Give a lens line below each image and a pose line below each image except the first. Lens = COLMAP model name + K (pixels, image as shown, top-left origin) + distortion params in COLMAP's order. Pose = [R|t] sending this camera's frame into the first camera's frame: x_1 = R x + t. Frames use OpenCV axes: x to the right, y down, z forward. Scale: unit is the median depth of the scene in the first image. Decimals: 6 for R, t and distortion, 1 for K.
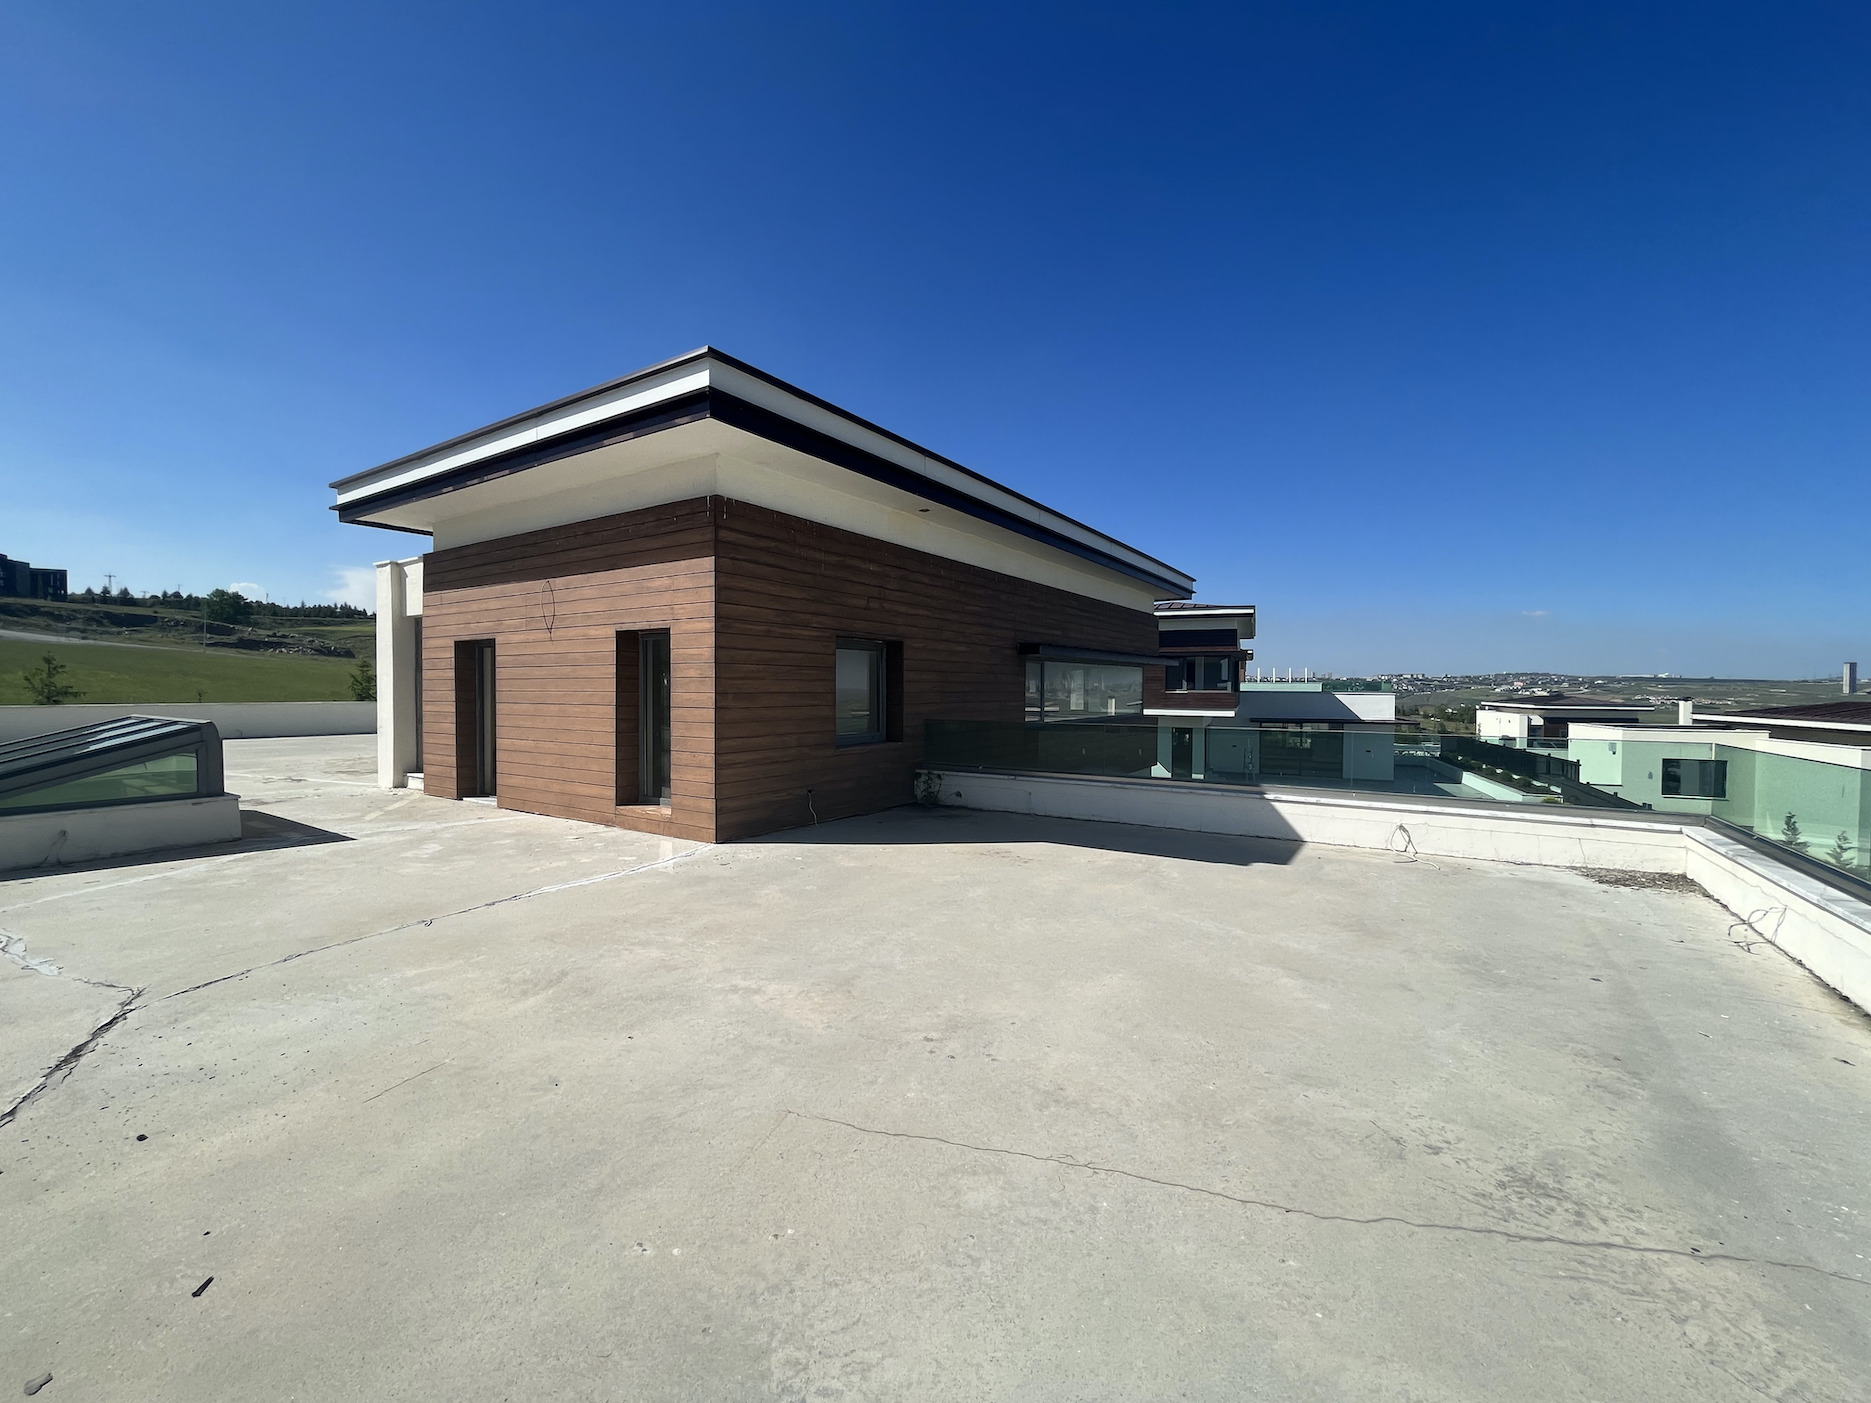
lens RADIAL K [[759.0, 0, 920.3], [0, 759.0, 699.1], [0, 0, 1]] dist [-0.001475, 0.000230]
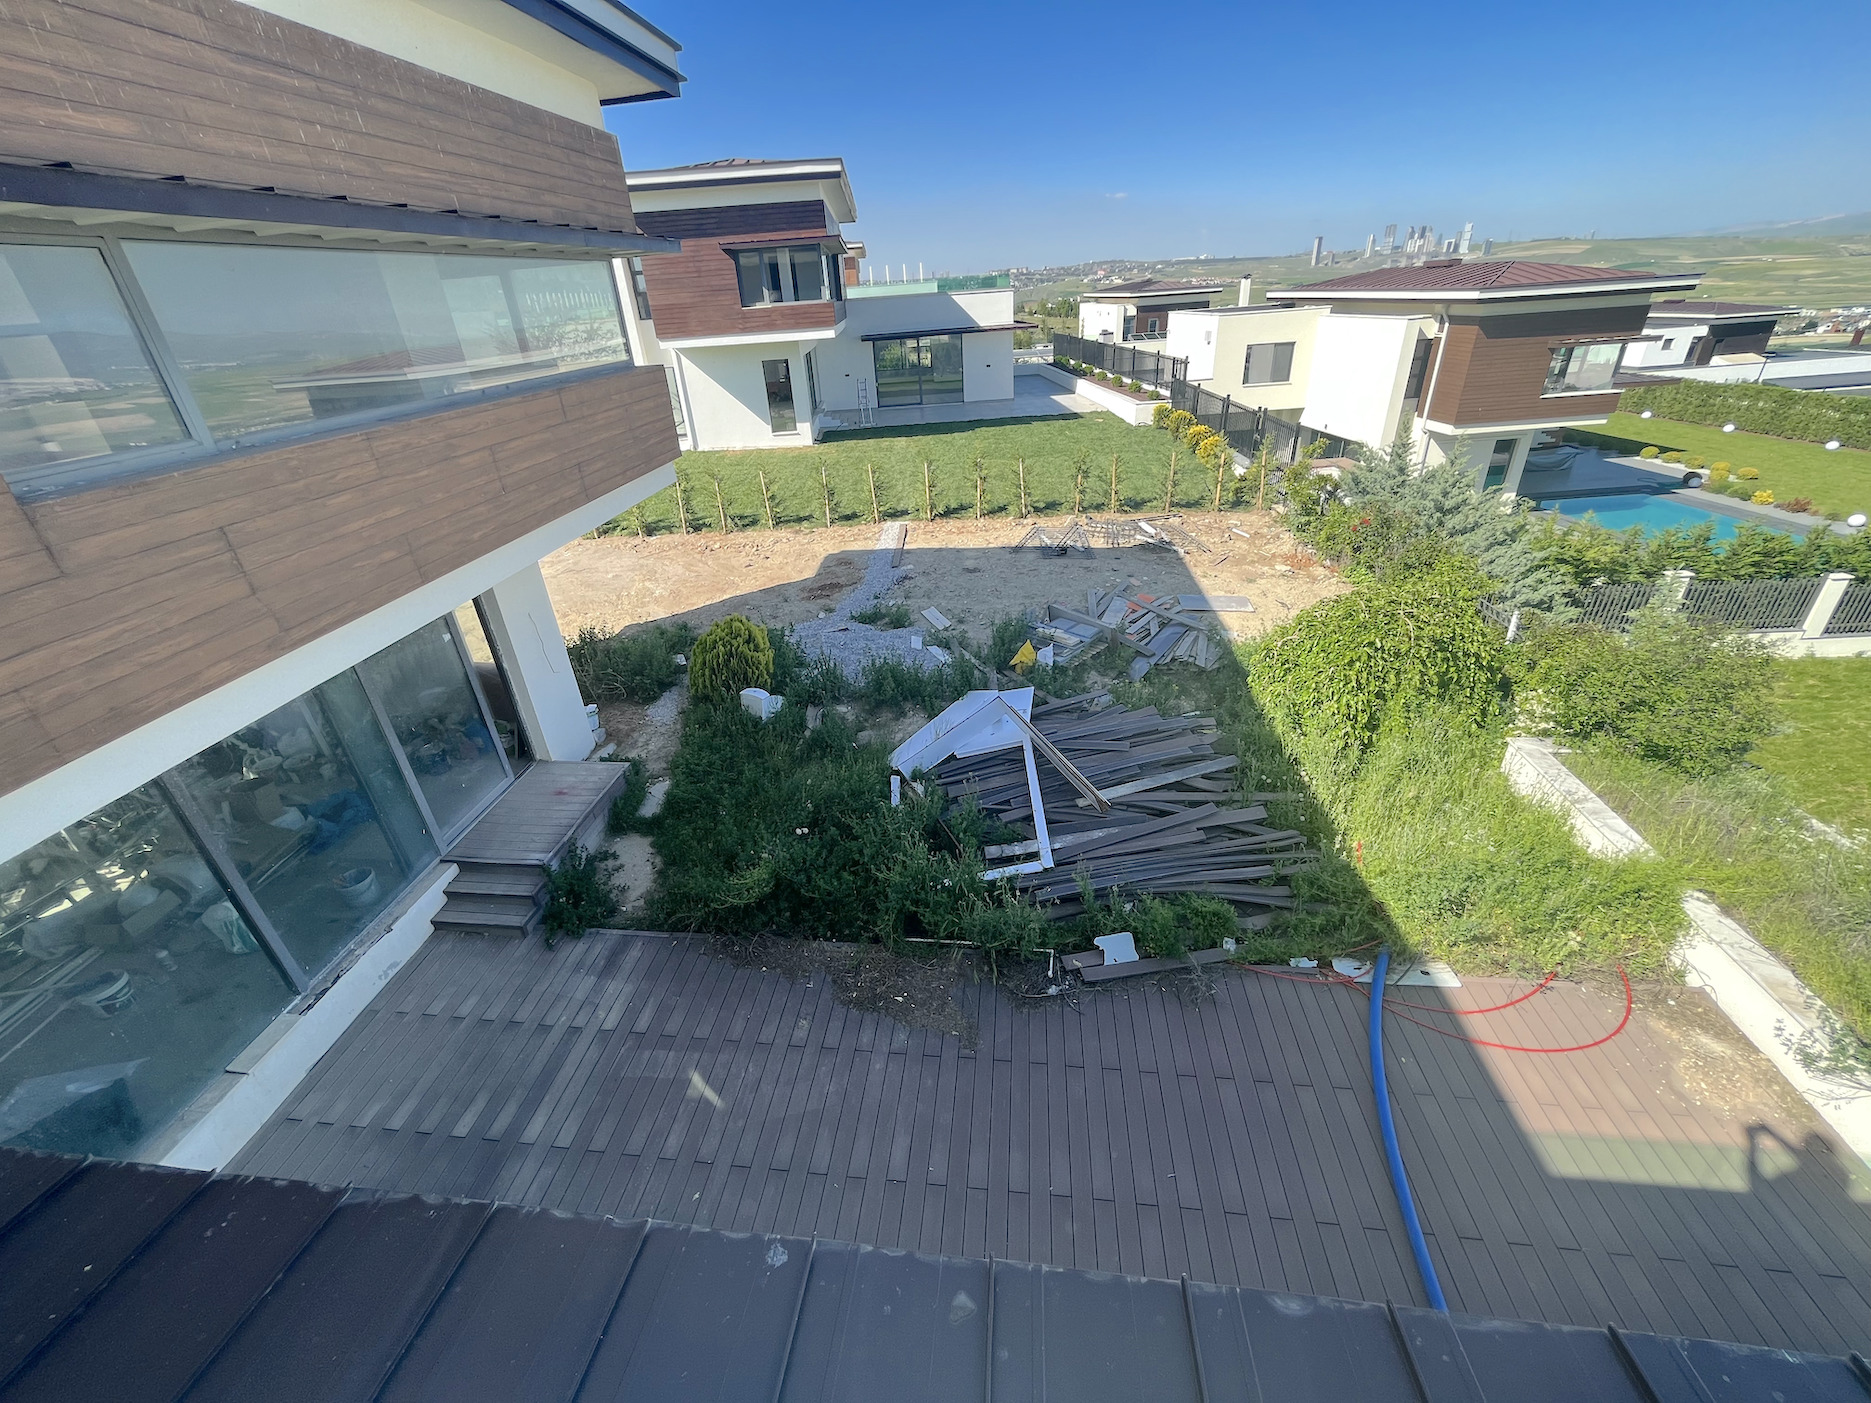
lens RADIAL K [[759.0, 0, 920.3], [0, 759.0, 699.1], [0, 0, 1]] dist [-0.001475, 0.000230]
pose [[0.892106, -0.265813, 0.365363, 0.085339], [0.074892, 0.884444, 0.460598, -0.000123], [-0.445576, -0.383539, 0.808925, 0.155476]]
